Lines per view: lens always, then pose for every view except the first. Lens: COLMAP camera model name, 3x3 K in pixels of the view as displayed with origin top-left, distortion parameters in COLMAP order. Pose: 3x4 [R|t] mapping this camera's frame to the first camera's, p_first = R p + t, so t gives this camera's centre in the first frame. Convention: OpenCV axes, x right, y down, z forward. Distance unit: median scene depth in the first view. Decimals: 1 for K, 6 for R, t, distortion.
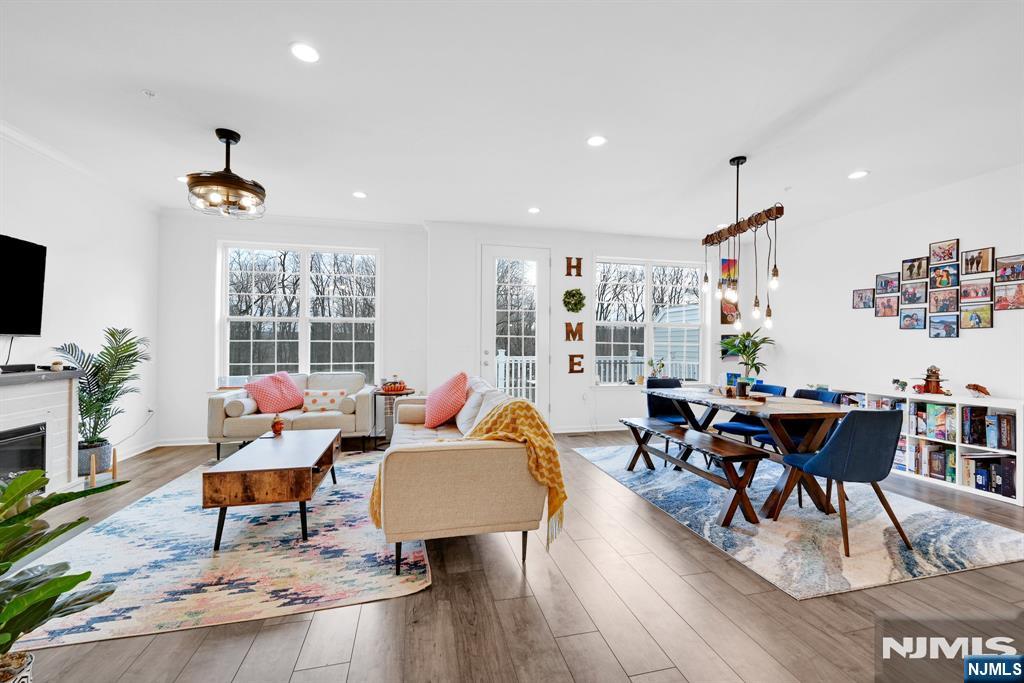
lens RADIAL K [[407.2, 0, 510.8], [0, 407.2, 342.5], [0, 0, 1]] dist [0.001276, -0.000204]
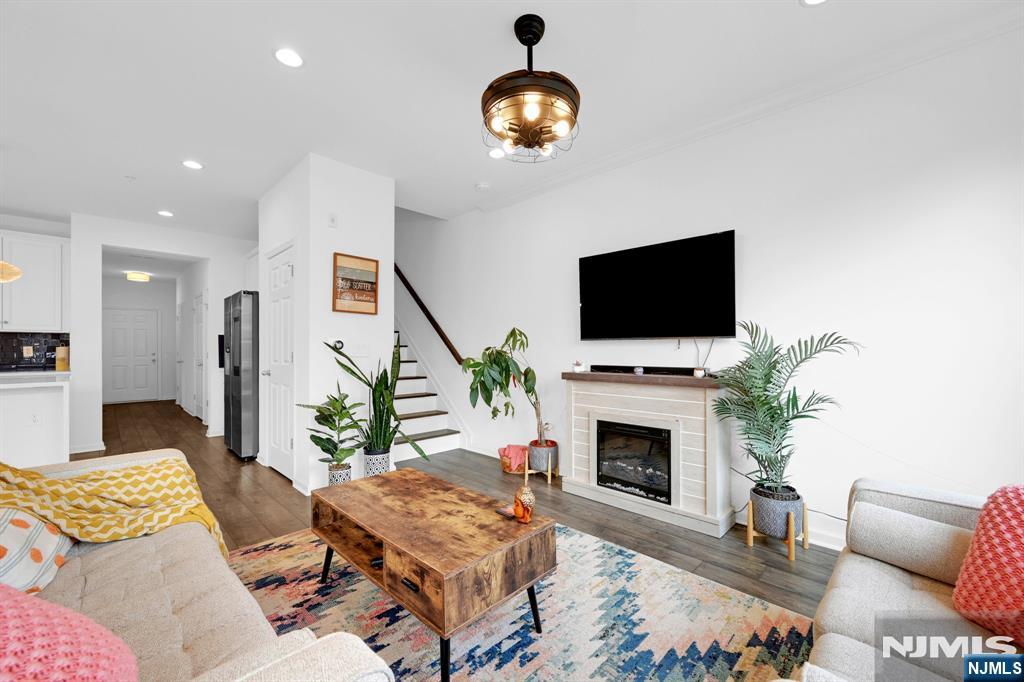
lens RADIAL K [[407.2, 0, 505.1], [0, 407.2, 346.0], [0, 0, 1]] dist [0.001276, -0.000204]
pose [[-0.852979, 0.000297, -0.521945, -0.273069], [0.004456, 0.999968, -0.006712, 0.004913], [0.521926, -0.008051, -0.852953, 1.346621]]
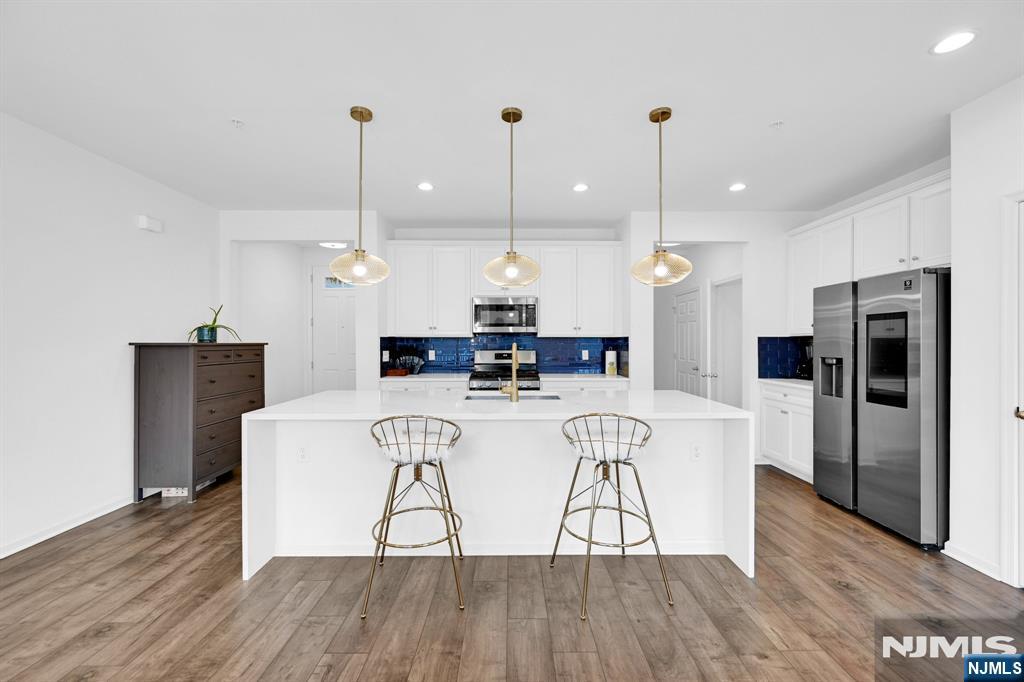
lens RADIAL K [[407.2, 0, 510.0], [0, 407.2, 339.7], [0, 0, 1]] dist [0.001276, -0.000204]
pose [[-0.972255, -0.000618, 0.233922, 0.324967], [-0.002369, 0.999971, -0.007202, -0.037241], [-0.233910, -0.007556, -0.972229, 0.780320]]
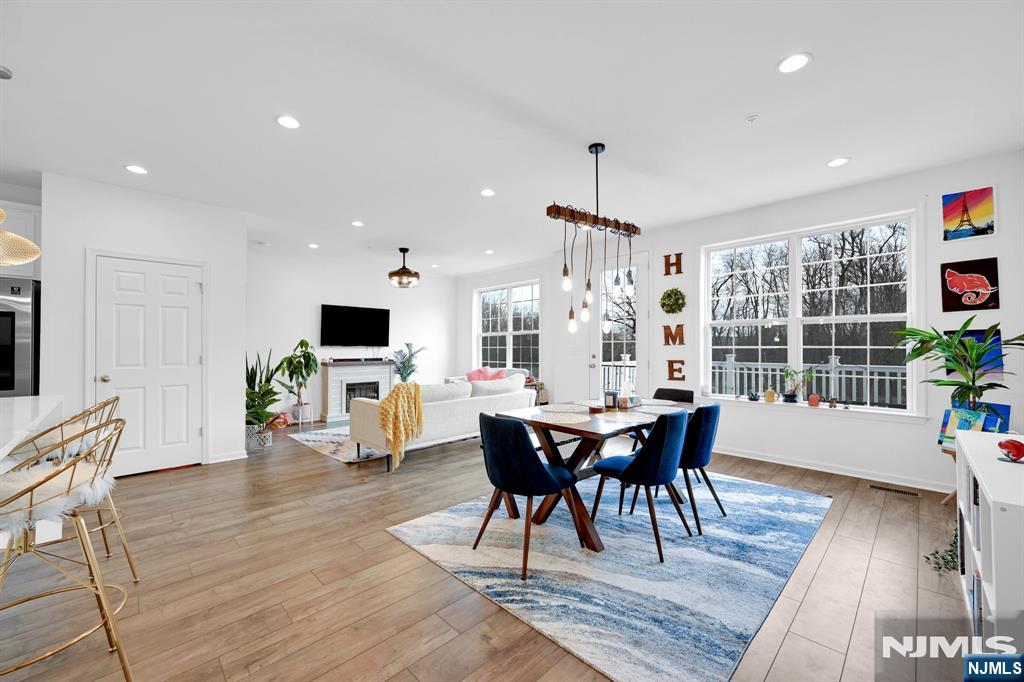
lens RADIAL K [[407.2, 0, 520.2], [0, 407.2, 342.6], [0, 0, 1]] dist [0.001276, -0.000204]
pose [[0.521143, -0.015996, -0.853320, 1.217631], [0.009014, 0.999872, -0.013238, -0.001132], [0.853422, -0.000793, 0.521220, 0.367521]]
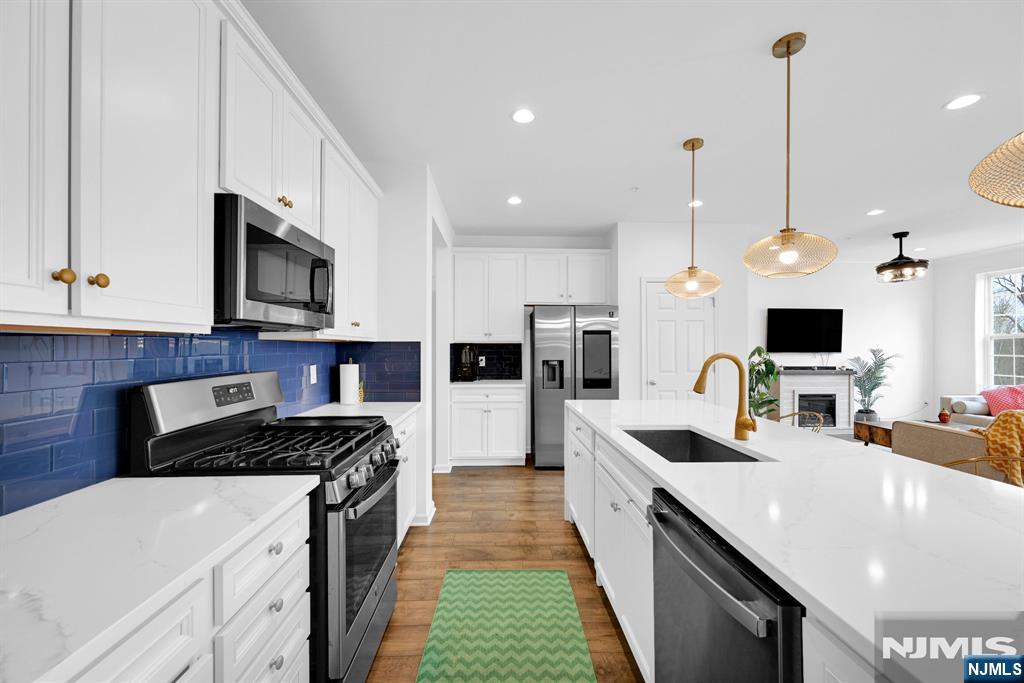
lens RADIAL K [[407.2, 0, 510.1], [0, 407.2, 339.9], [0, 0, 1]] dist [0.001276, -0.000204]
pose [[-0.202023, -0.019431, -0.979188, 1.100199], [0.002842, 0.999787, -0.020426, -0.041685], [0.979377, -0.006909, -0.201924, -0.204304]]
